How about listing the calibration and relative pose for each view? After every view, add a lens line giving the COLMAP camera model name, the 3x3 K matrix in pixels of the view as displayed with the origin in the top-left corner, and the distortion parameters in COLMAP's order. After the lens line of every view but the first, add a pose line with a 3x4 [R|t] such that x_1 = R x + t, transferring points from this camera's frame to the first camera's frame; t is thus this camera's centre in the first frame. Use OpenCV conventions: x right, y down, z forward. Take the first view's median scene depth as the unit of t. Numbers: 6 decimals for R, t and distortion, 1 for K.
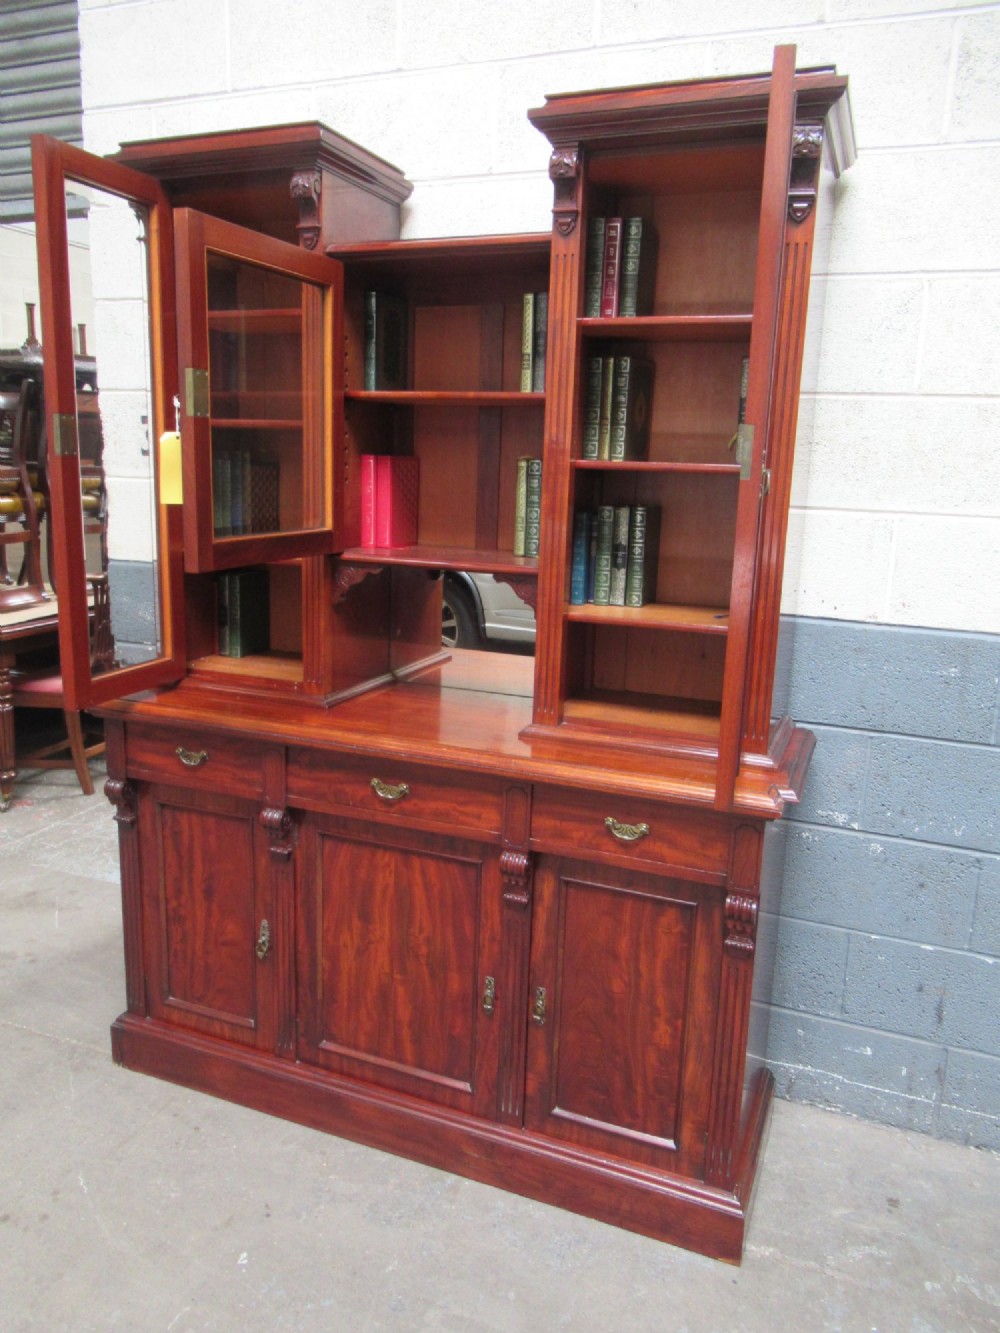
lens RADIAL K [[1002.2, 0, 484.9], [0, 1002.2, 650.5], [0, 0, 1]] dist [0.004905, -0.002170]
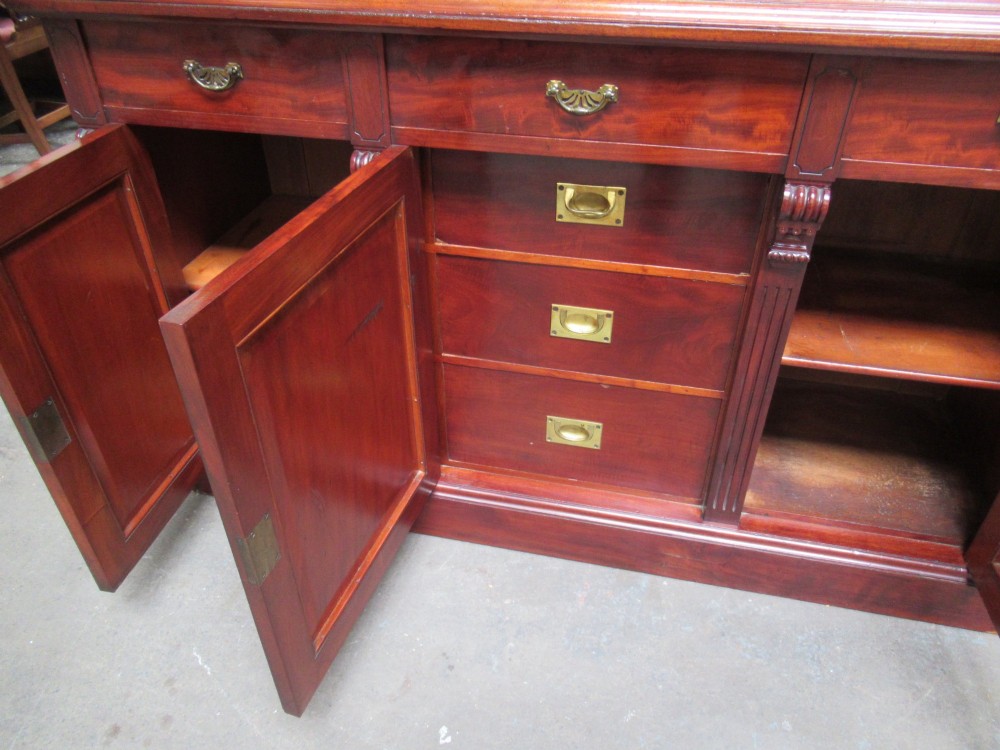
lens RADIAL K [[751.8, 0, 493.7], [0, 751.8, 371.5], [0, 0, 1]] dist [0.004905, -0.002170]
pose [[0.986568, -0.124383, 0.105893, -0.215257], [0.067538, 0.900827, 0.428894, 0.091441], [-0.148738, -0.415981, 0.897127, 0.548096]]
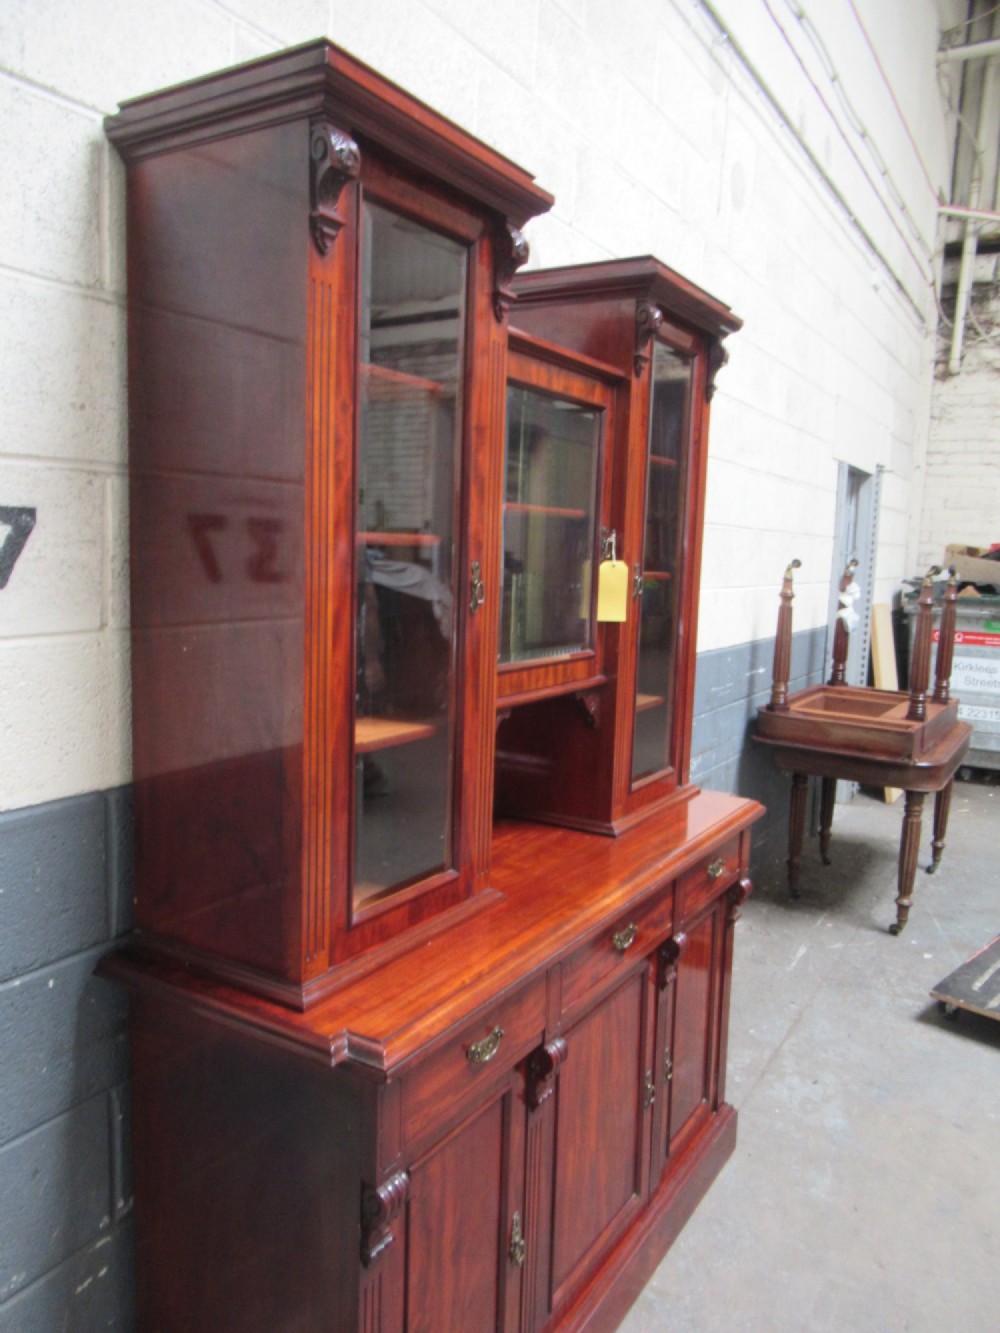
lens RADIAL K [[1002.2, 0, 501.2], [0, 1002.2, 650.4], [0, 0, 1]] dist [0.004905, -0.002170]
pose [[0.158867, -0.132067, 0.978427, -0.991404], [0.162529, 0.980991, 0.106023, -0.238185], [-0.973831, 0.142179, 0.177311, 0.918776]]
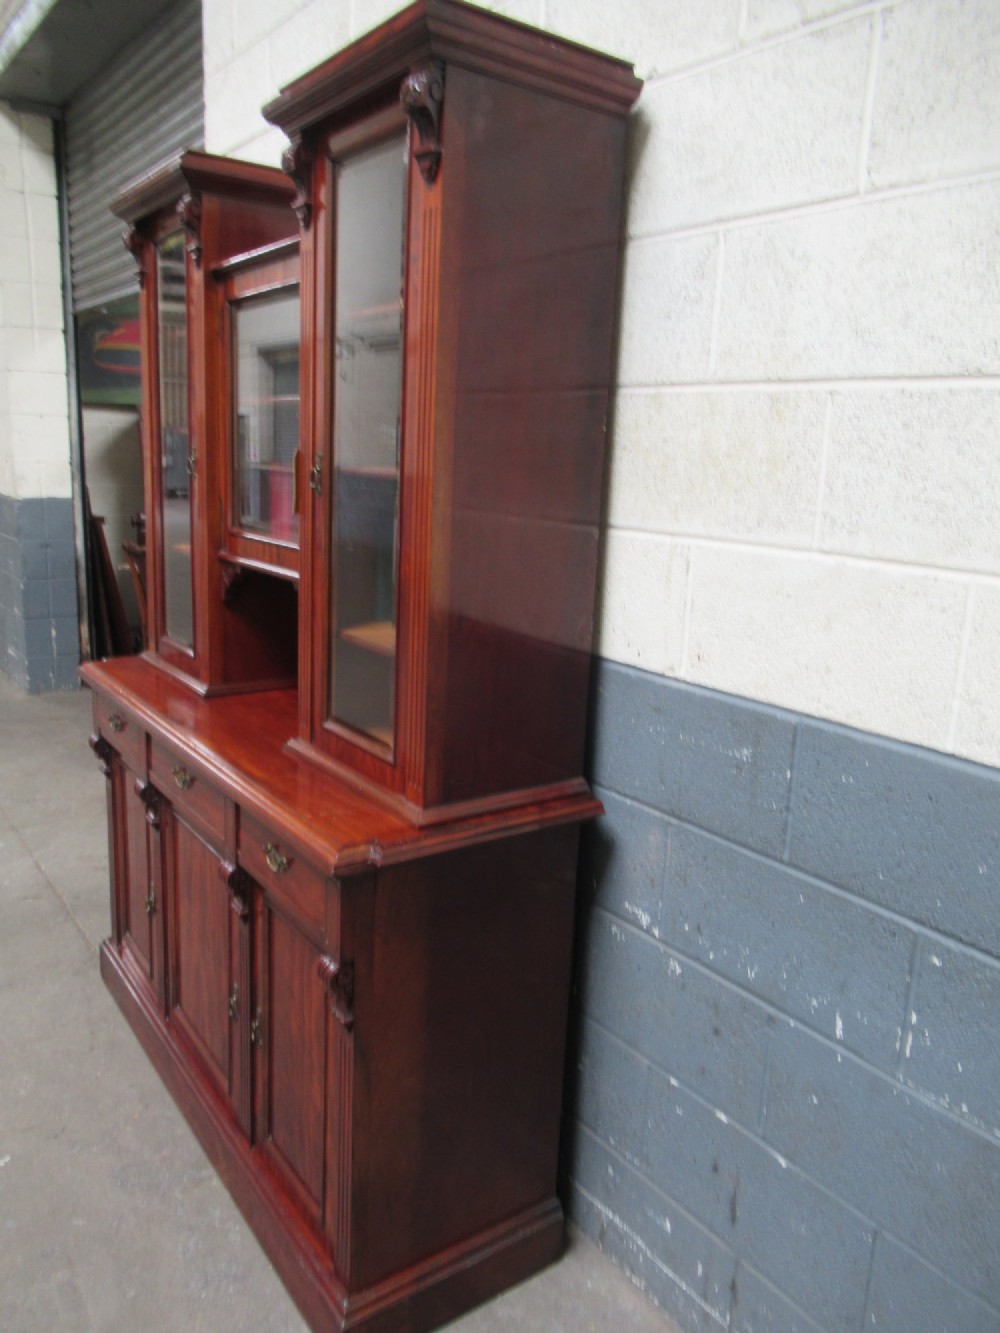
lens RADIAL K [[1002.2, 0, 491.4], [0, 1002.2, 648.9], [0, 0, 1]] dist [0.004905, -0.002170]
pose [[0.842197, 0.105486, -0.528750, 0.720648], [-0.115516, 0.993205, 0.014151, -0.046785], [0.526650, 0.049161, 0.848659, 0.279032]]
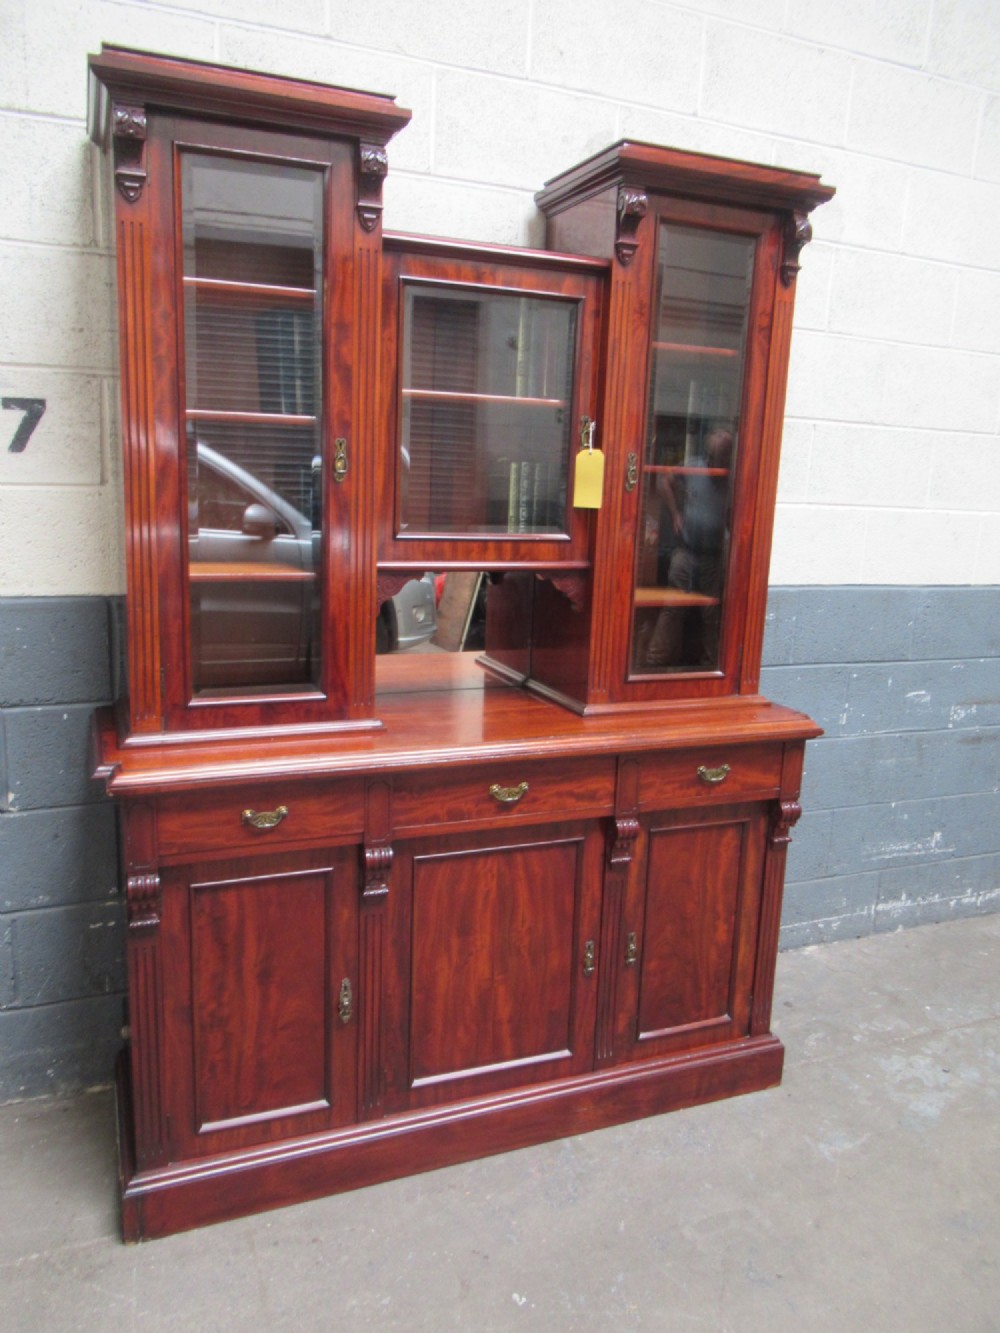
lens RADIAL K [[1002.2, 0, 495.6], [0, 1002.2, 650.1], [0, 0, 1]] dist [0.004905, -0.002170]
pose [[0.709757, -0.131478, 0.692069, -0.789512], [0.118715, 0.990701, 0.066462, -0.071968], [-0.694372, 0.034987, 0.718765, 0.284803]]
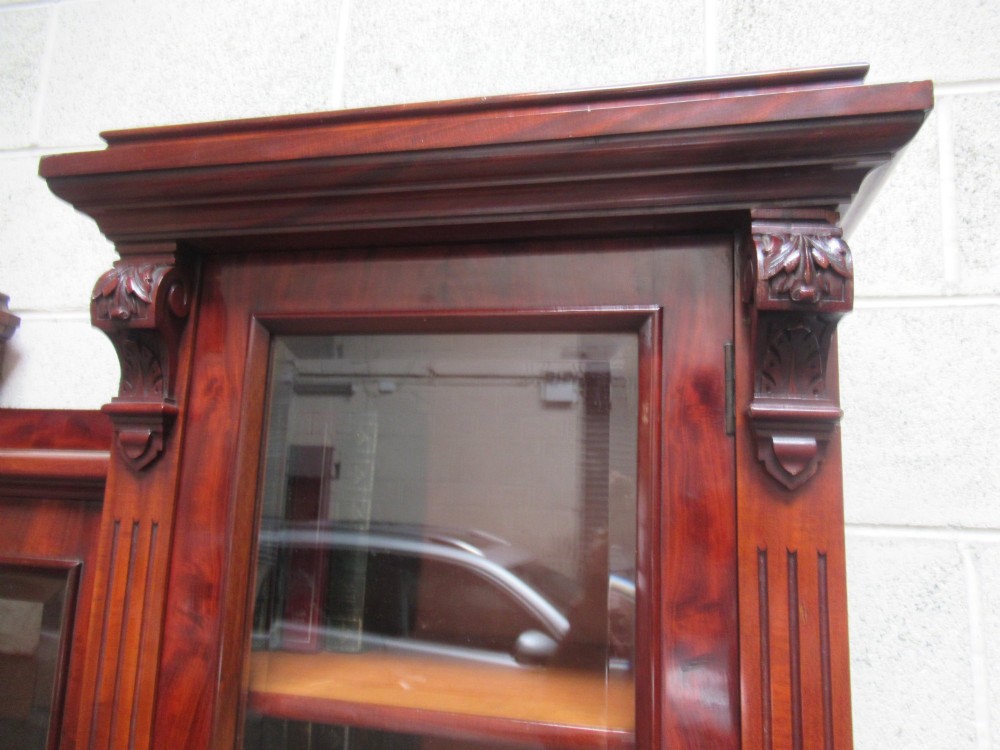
lens RADIAL K [[732.3, 0, 497.8], [0, 732.3, 370.9], [0, 0, 1]] dist [0.019399, -0.003903]
pose [[0.987482, 0.032783, 0.154285, 0.154404], [0.023104, 0.937550, -0.347081, -0.325434], [-0.156029, 0.346301, 0.925057, 0.665313]]
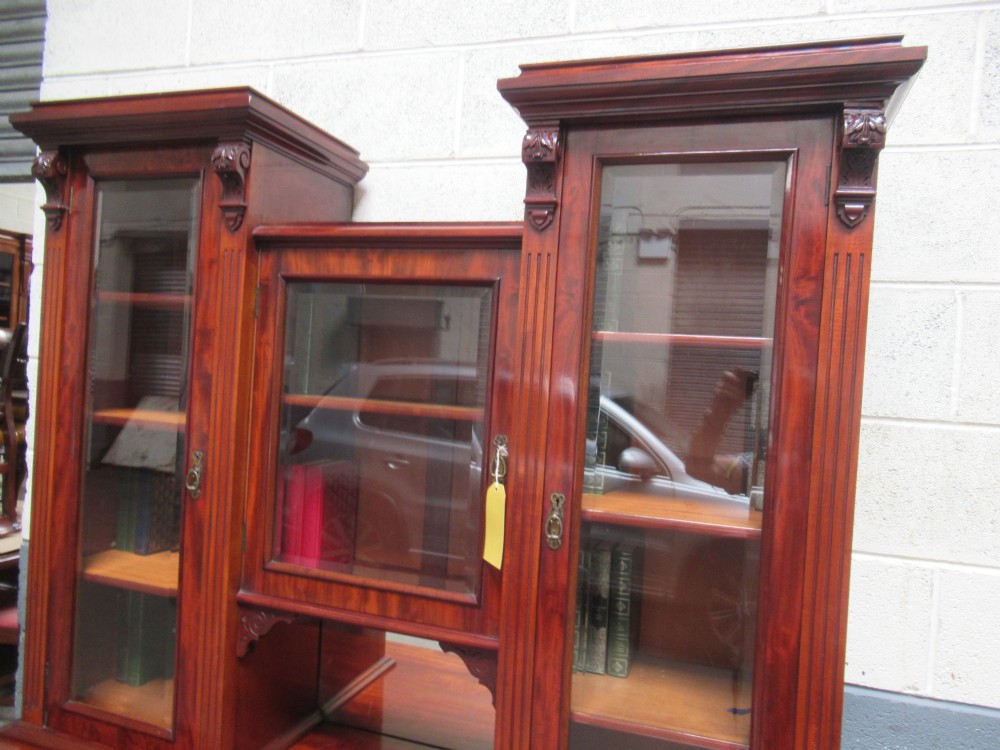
lens RADIAL K [[732.3, 0, 497.5], [0, 732.3, 363.7], [0, 0, 1]] dist [0.019399, -0.003903]
pose [[0.997926, 0.026031, 0.058873, 0.014009], [-0.014882, 0.983106, -0.182429, -0.188109], [-0.062627, 0.181174, 0.981455, 0.417360]]
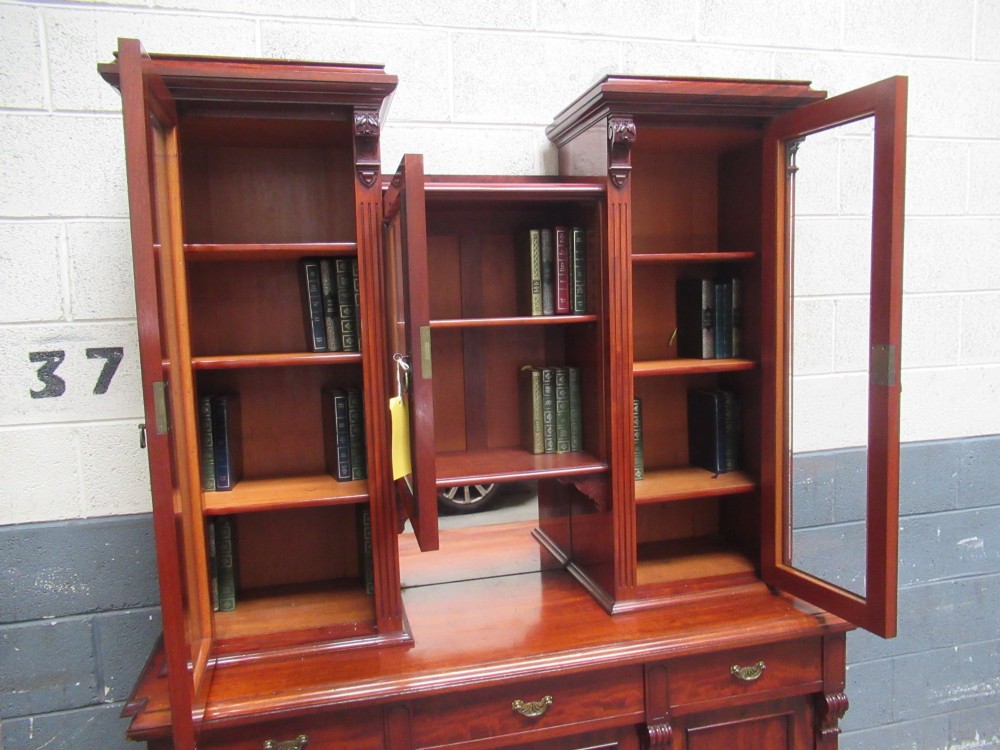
lens RADIAL K [[751.8, 0, 500.7], [0, 751.8, 368.1], [0, 0, 1]] dist [0.004905, -0.002170]
pose [[0.806939, -0.111593, 0.579997, -0.530432], [0.170288, 0.984247, -0.047547, -0.169891], [-0.565554, 0.137133, 0.813230, 0.355111]]
